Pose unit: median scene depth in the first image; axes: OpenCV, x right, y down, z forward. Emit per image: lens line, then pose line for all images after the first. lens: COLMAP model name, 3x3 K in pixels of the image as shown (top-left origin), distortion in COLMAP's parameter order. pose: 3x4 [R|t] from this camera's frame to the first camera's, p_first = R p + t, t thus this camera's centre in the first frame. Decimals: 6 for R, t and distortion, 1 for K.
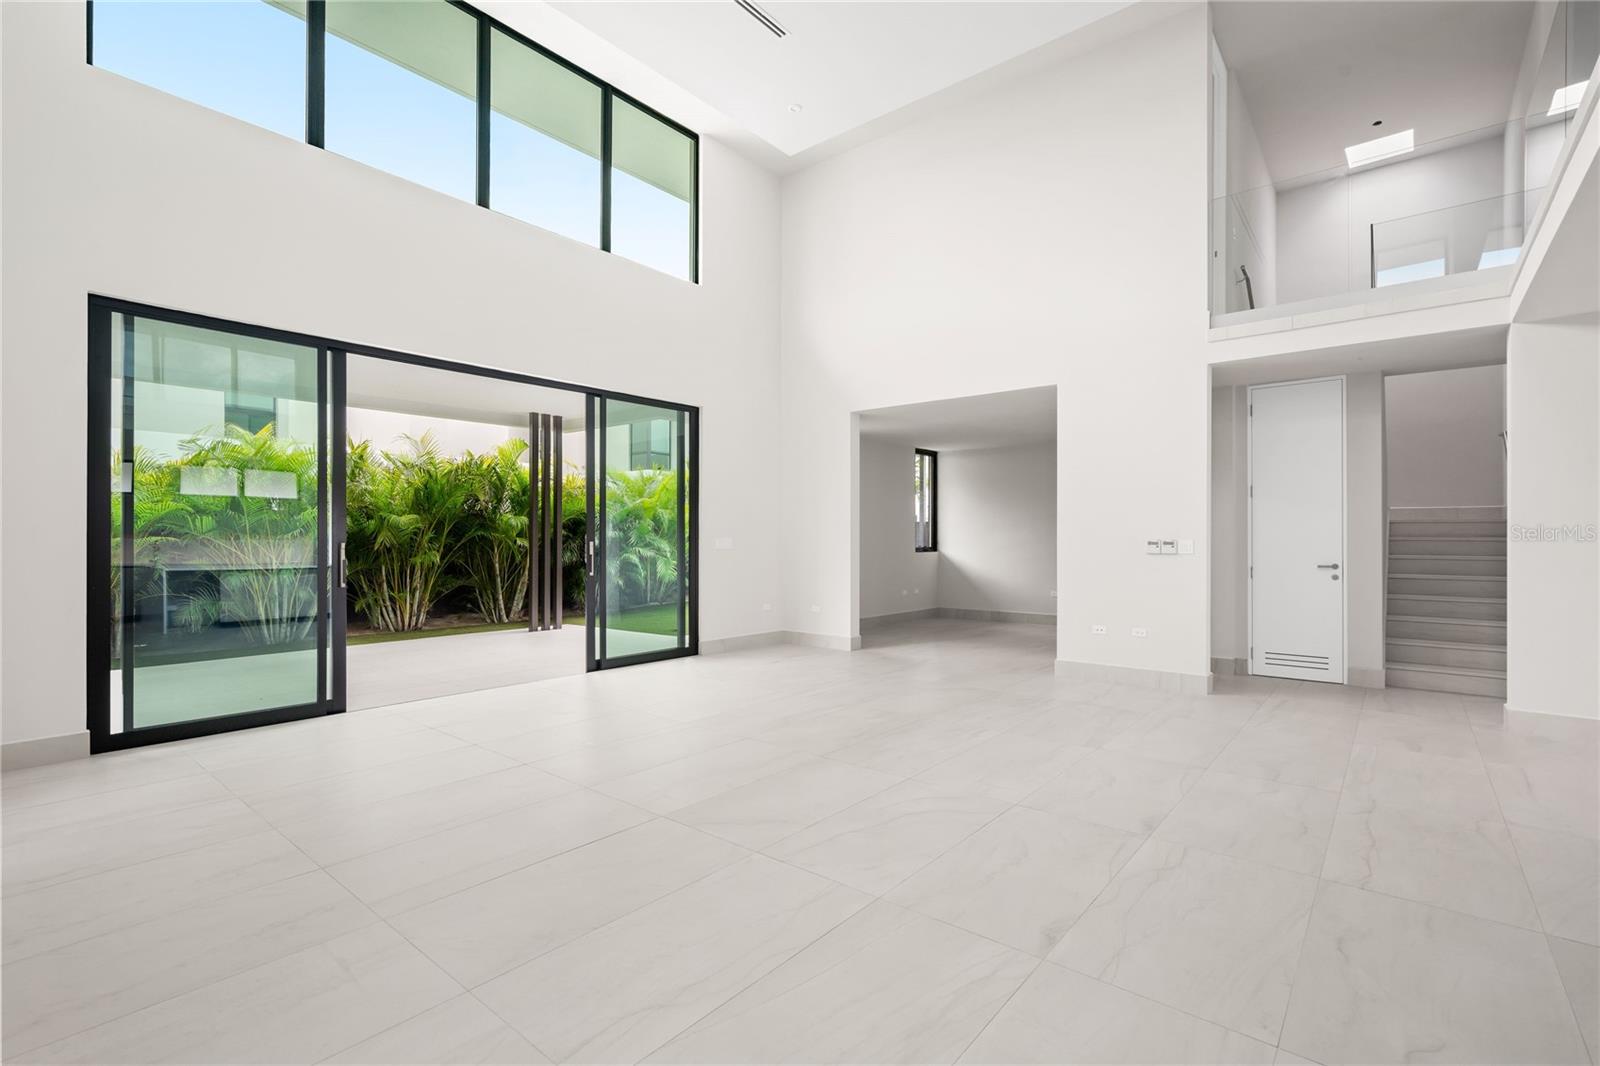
lens RADIAL K [[742.4, 0, 799.1], [0, 742.4, 539.5], [0, 0, 1]] dist [0.000176, -0.000007]
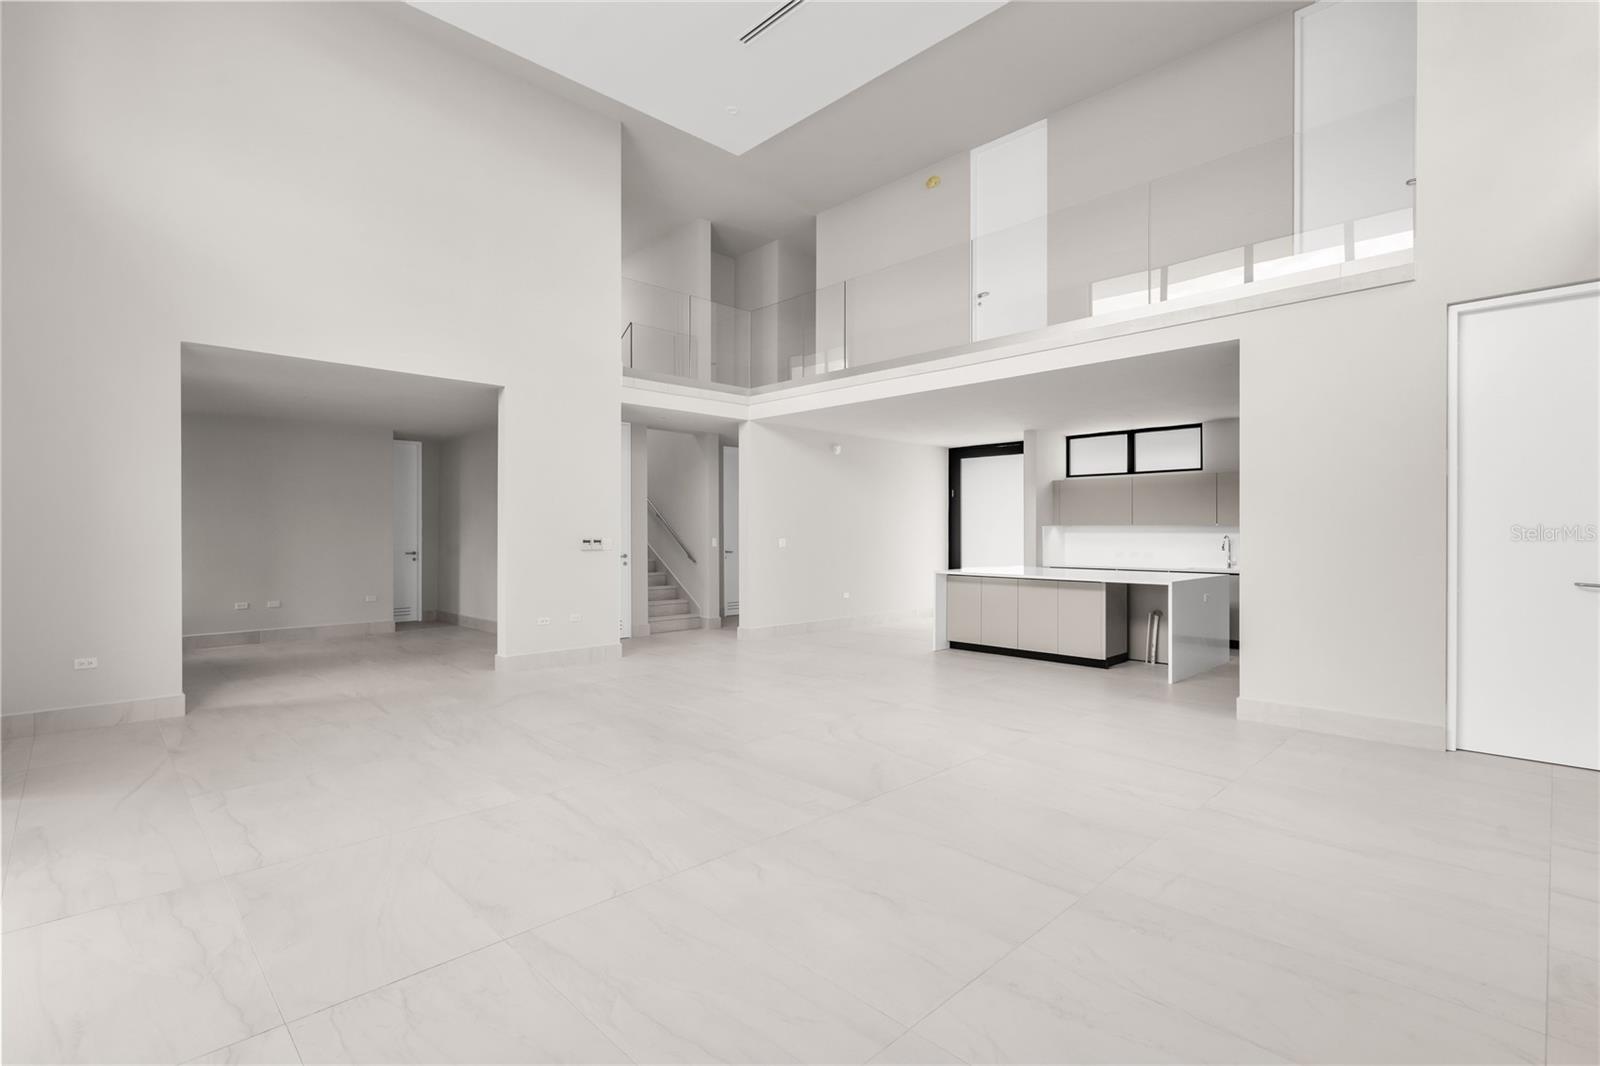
lens RADIAL K [[742.4, 0, 799.1], [0, 742.4, 539.5], [0, 0, 1]] dist [0.000176, -0.000007]
pose [[0.110625, -0.011389, 0.993797, -0.655538], [0.000355, 0.999935, 0.011420, -0.011216], [-0.993862, -0.000911, 0.110622, 0.514652]]
